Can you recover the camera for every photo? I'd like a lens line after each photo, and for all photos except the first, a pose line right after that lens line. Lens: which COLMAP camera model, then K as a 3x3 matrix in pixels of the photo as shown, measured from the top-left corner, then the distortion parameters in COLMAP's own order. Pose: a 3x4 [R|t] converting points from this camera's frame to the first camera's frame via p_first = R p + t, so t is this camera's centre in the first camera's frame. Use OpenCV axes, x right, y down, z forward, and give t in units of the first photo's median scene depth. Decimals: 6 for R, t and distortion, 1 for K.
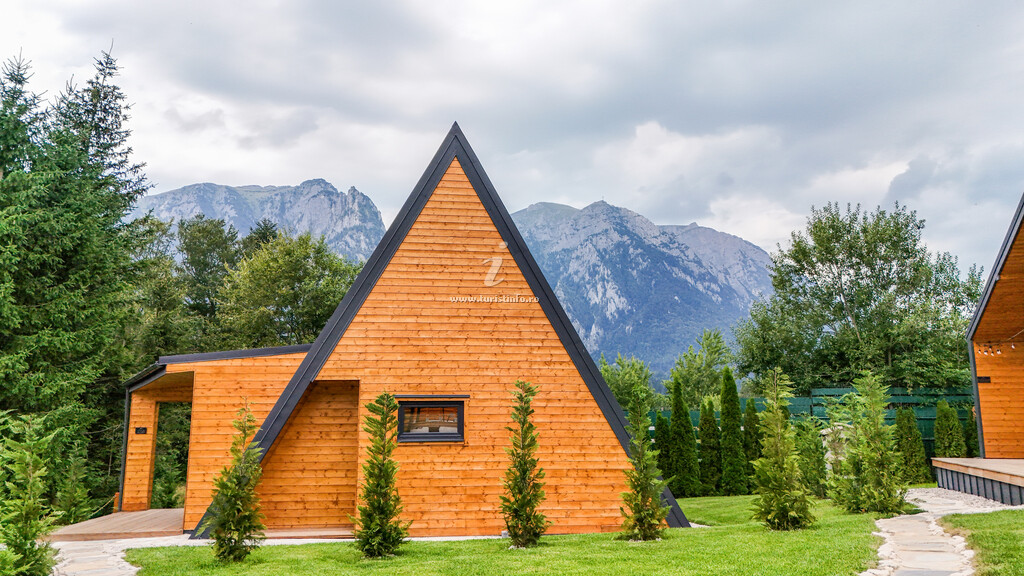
lens RADIAL K [[752.7, 0, 510.6], [0, 752.7, 263.0], [0, 0, 1]] dist [0.078663, -0.004152]
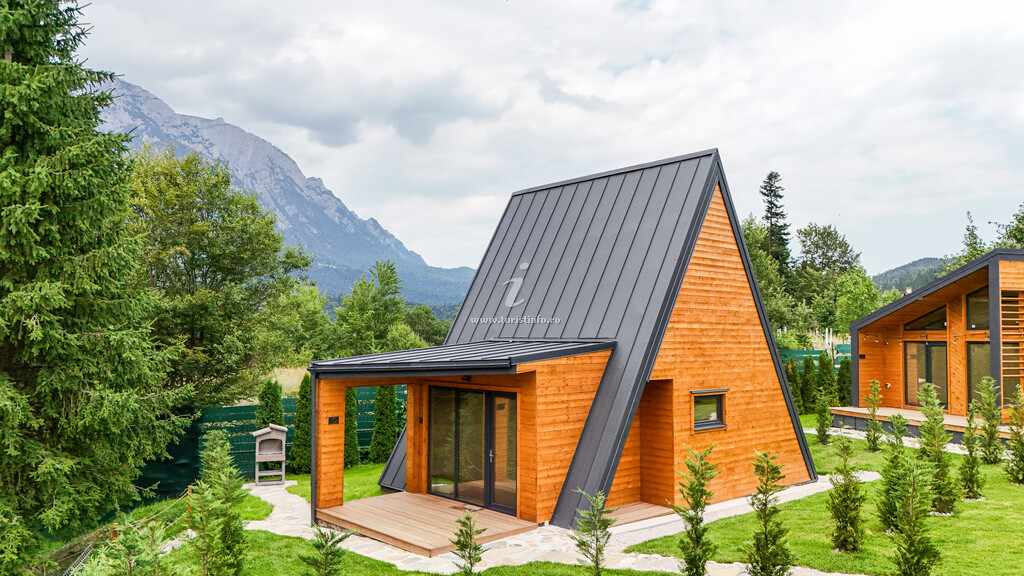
lens RADIAL K [[790.0, 0, 512.0], [0, 790.0, 288.0], [0, 0, 1]] dist [0.046924, -0.002752]
pose [[0.802336, 0.042174, 0.595381, -0.908829], [-0.132682, 0.985145, 0.109020, -0.063618], [-0.581939, -0.166467, 0.796012, 0.179752]]
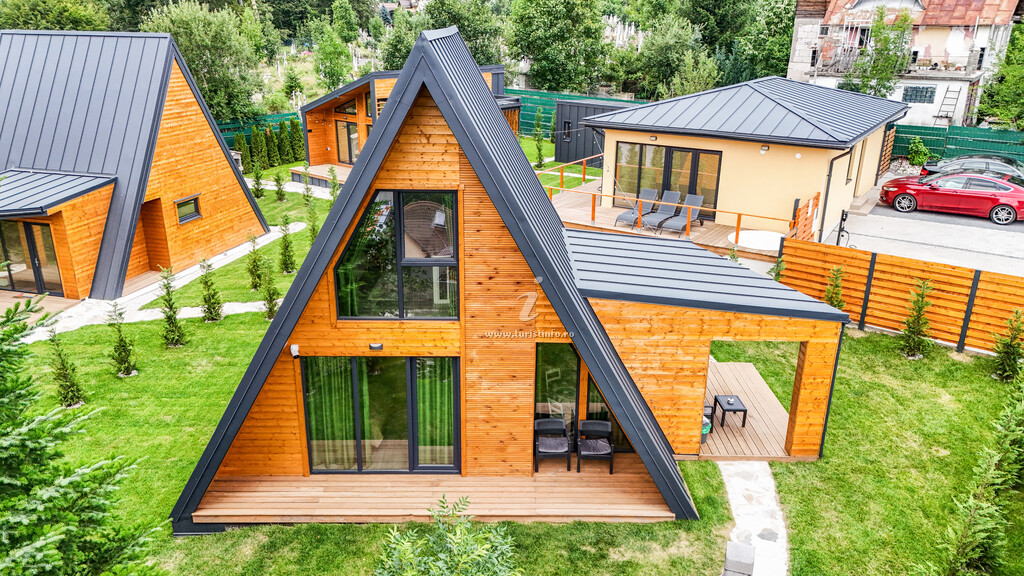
lens RADIAL K [[790.0, 0, 512.0], [0, 790.0, 288.0], [0, 0, 1]] dist [0.046924, -0.002752]
pose [[0.367027, -0.305089, 0.878756, -1.341337], [-0.196886, 0.897803, 0.393935, -0.466092], [-0.909136, -0.317599, 0.269450, -0.284451]]
